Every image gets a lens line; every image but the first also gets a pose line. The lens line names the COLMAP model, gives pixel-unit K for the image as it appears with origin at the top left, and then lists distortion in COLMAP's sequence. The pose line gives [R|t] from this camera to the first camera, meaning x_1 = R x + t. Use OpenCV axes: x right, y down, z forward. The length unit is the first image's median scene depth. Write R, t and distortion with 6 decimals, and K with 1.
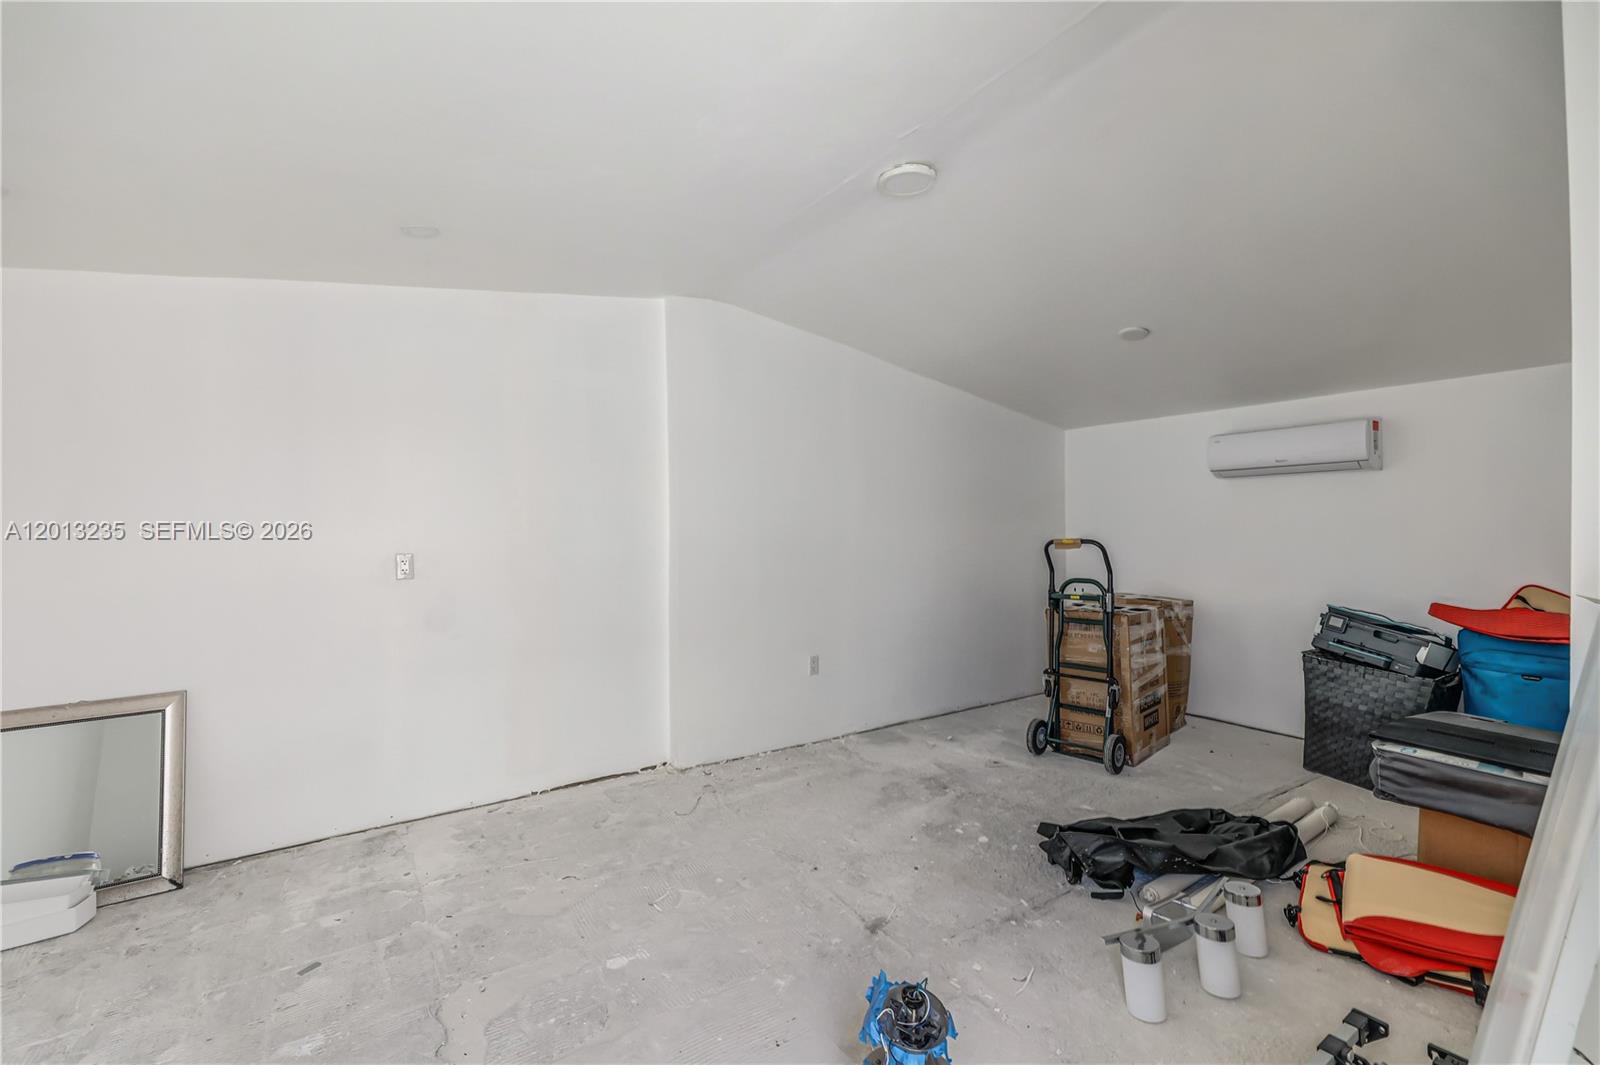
lens RADIAL K [[672.8, 0, 799.7], [0, 672.8, 539.9], [0, 0, 1]] dist [0.000286, 0.000273]
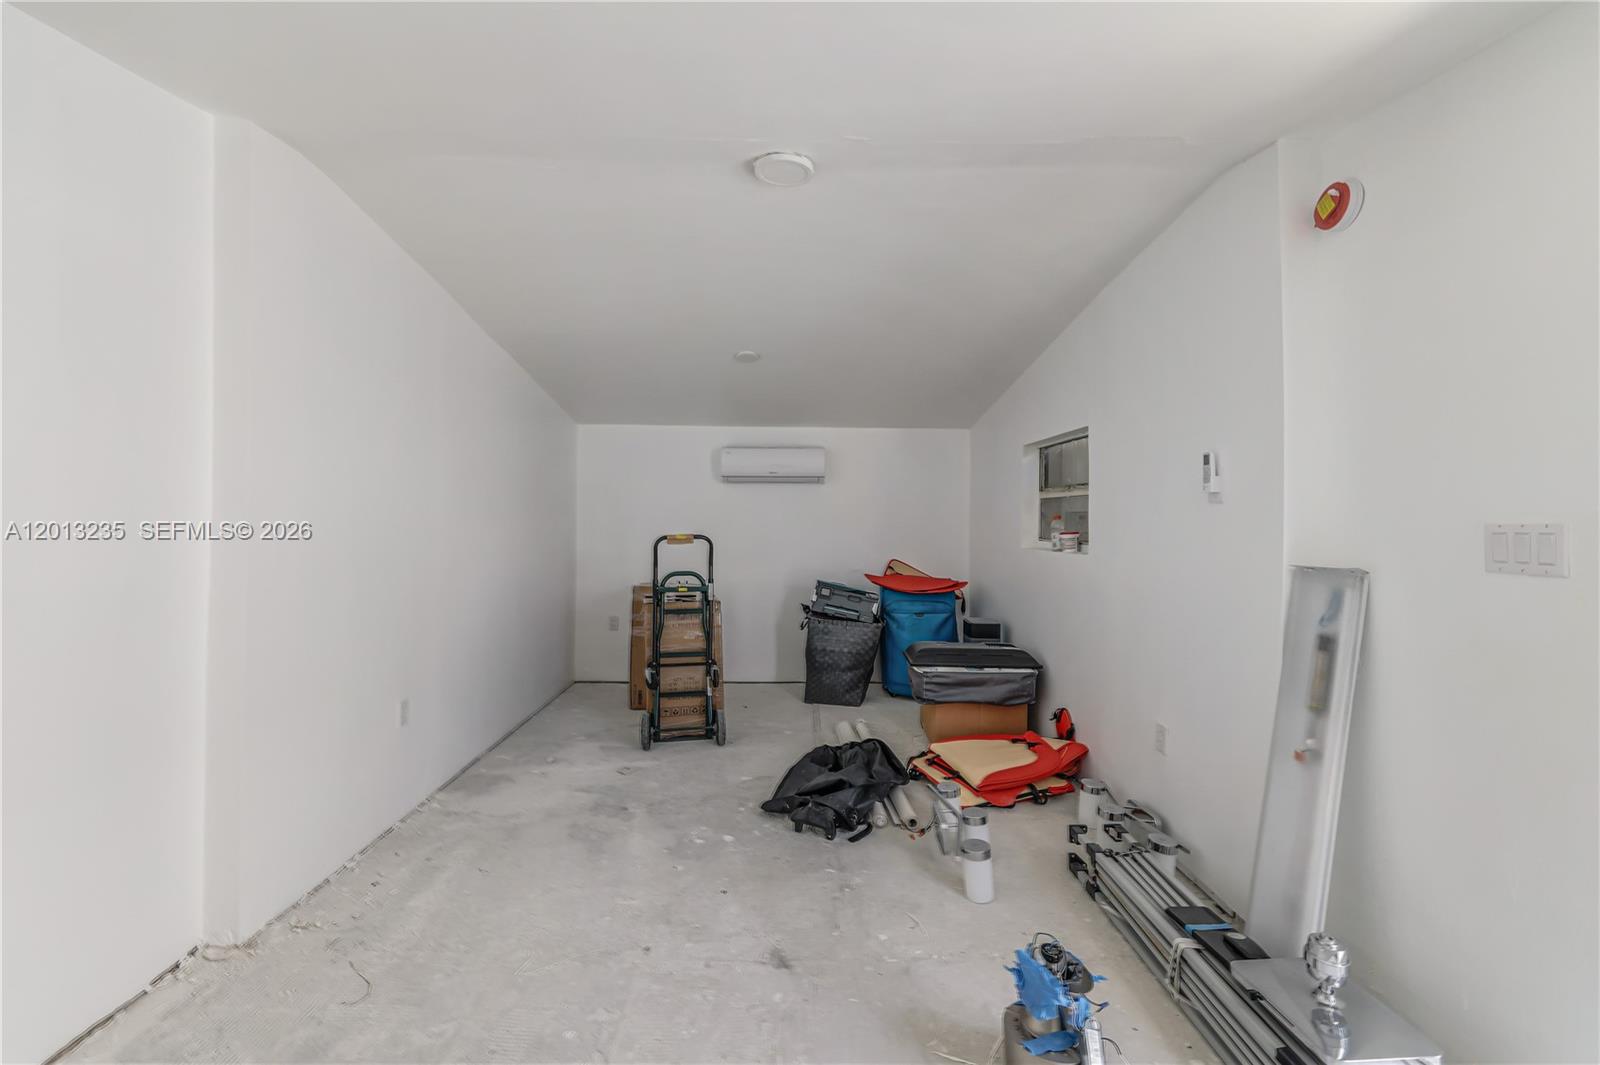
lens RADIAL K [[670.0, 0, 776.1], [0, 670.0, 521.2], [0, 0, 1]] dist [-0.000581, 0.000053]
pose [[0.554590, 0.004323, 0.832113, -0.423426], [0.006298, 0.999936, -0.009392, -0.012645], [-0.832100, 0.010449, 0.554527, 0.315816]]
